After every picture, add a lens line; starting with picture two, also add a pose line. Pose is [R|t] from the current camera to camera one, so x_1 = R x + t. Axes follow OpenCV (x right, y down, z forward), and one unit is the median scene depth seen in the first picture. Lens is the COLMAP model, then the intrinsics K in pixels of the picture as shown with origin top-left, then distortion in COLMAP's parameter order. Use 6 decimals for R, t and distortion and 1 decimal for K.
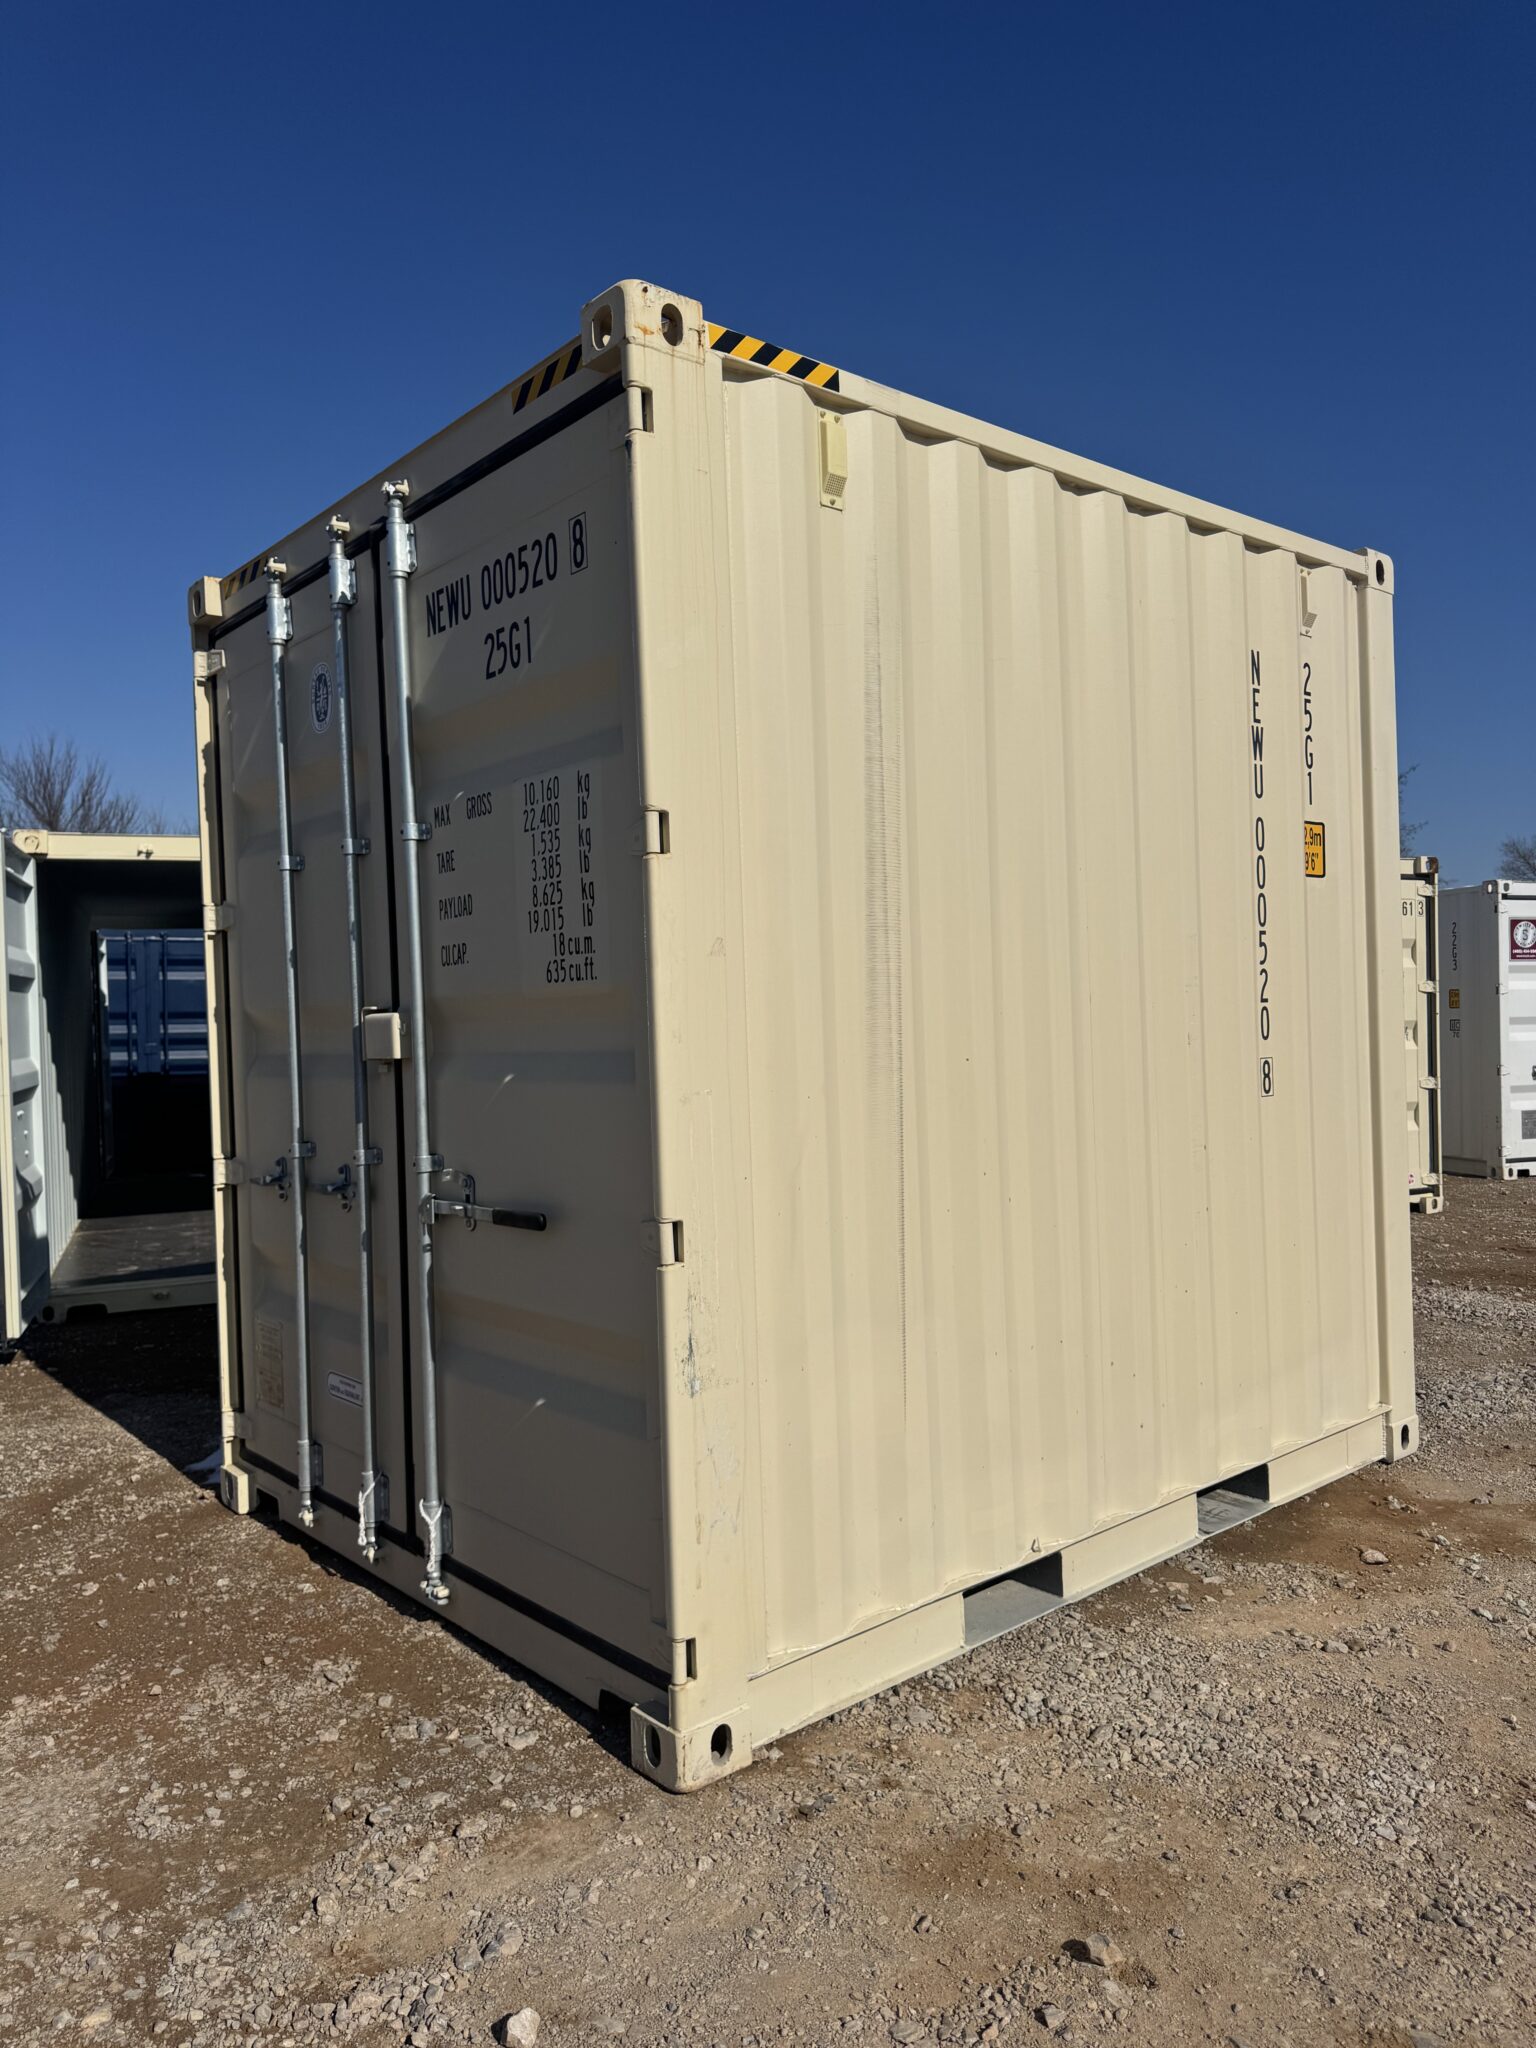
lens RADIAL K [[1429.1, 0, 764.1], [0, 1429.1, 1025.6], [0, 0, 1]] dist [0.125905, -0.228973]
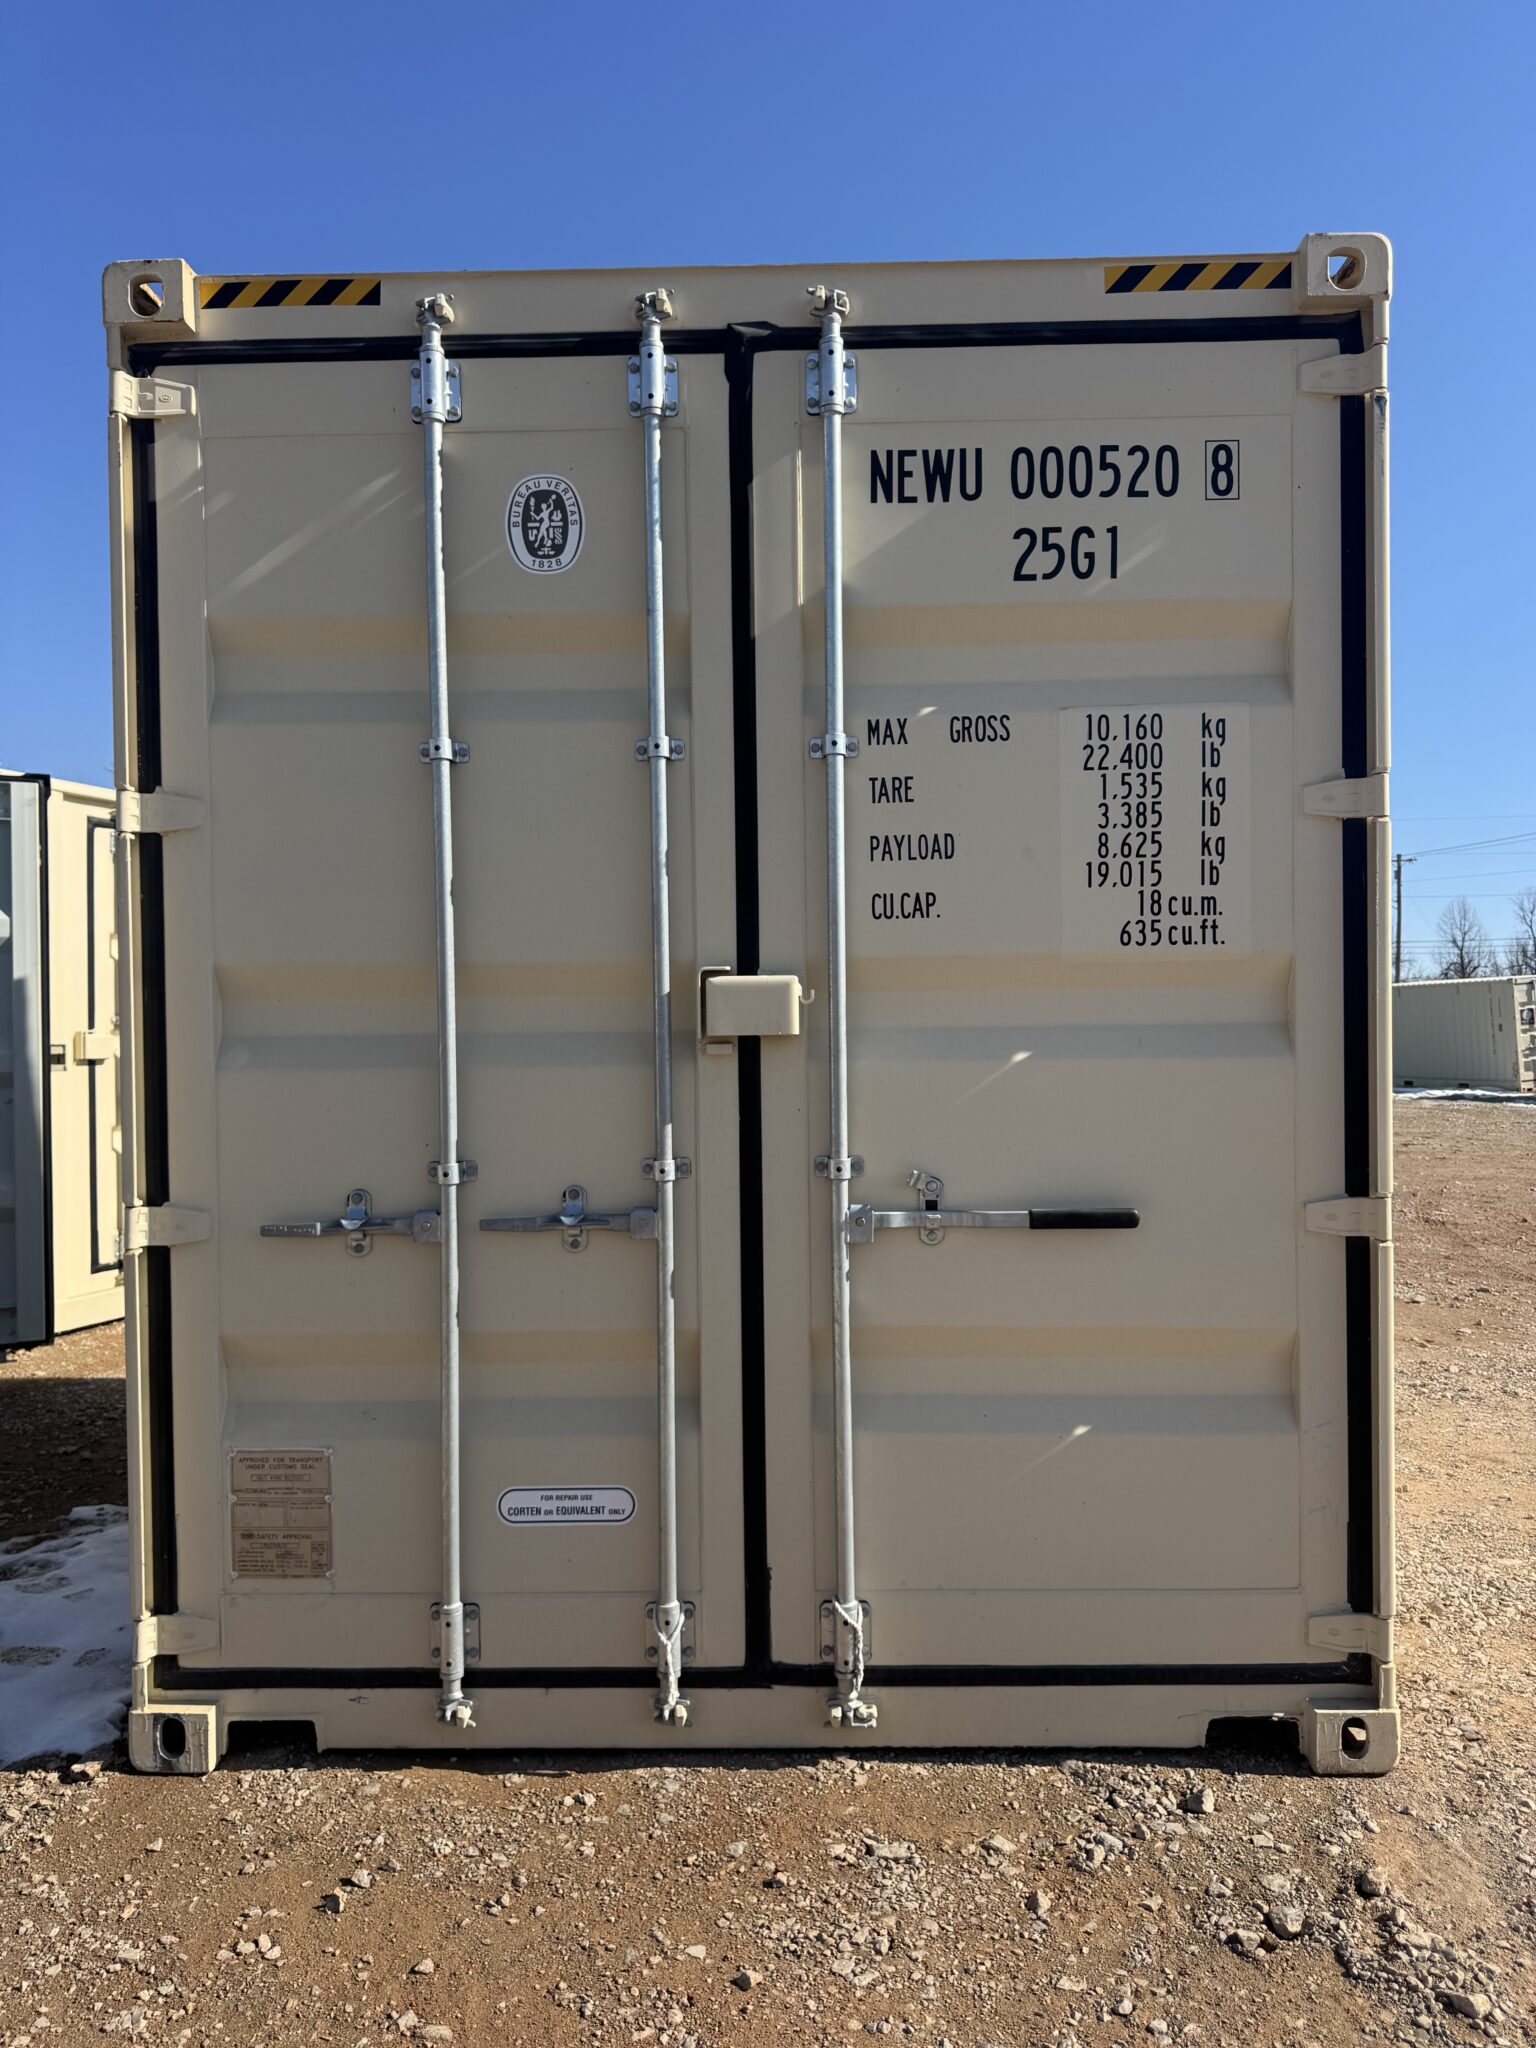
lens RADIAL K [[1420.1, 0, 767.8], [0, 1420.1, 1033.6], [0, 0, 1]] dist [0.045114, -0.060914]
pose [[0.664970, 0.015669, 0.746706, -0.940870], [-0.004902, 0.999850, -0.016615, 0.039410], [-0.746854, 0.007388, 0.664947, 0.581230]]
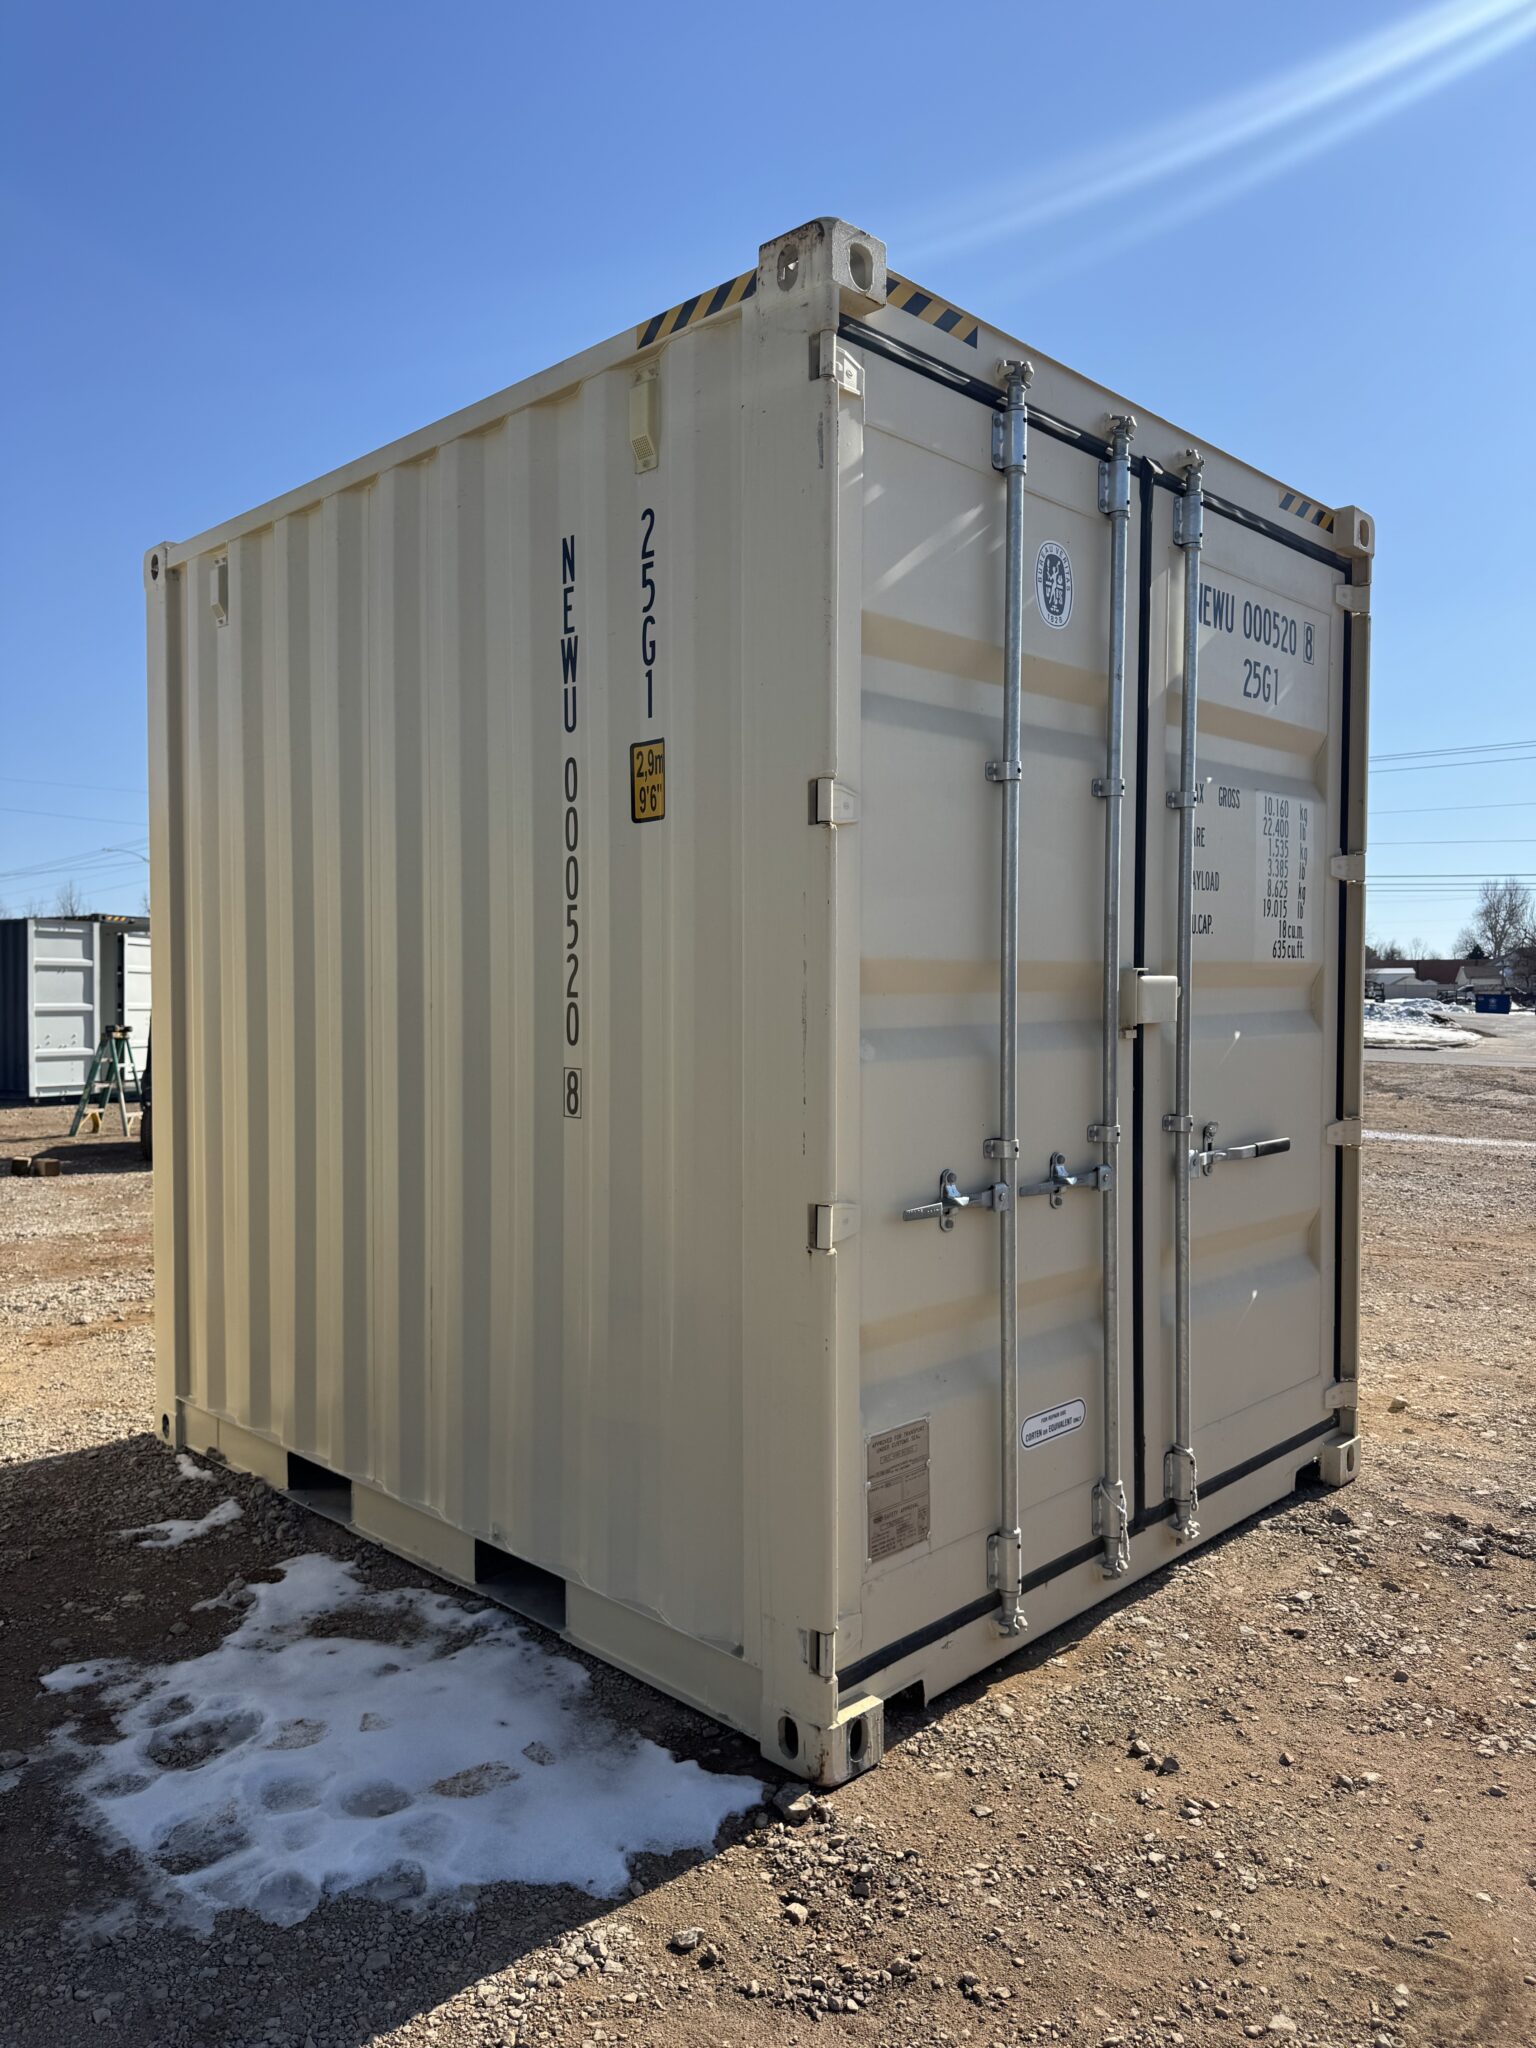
lens RADIAL K [[1429.1, 0, 764.1], [0, 1429.1, 1025.6], [0, 0, 1]] dist [0.125905, -0.228973]
pose [[-0.087250, 0.002193, 0.996184, -1.390824], [0.013564, 0.999907, -0.001013, 0.025998], [-0.996094, 0.013423, -0.087272, 1.559597]]
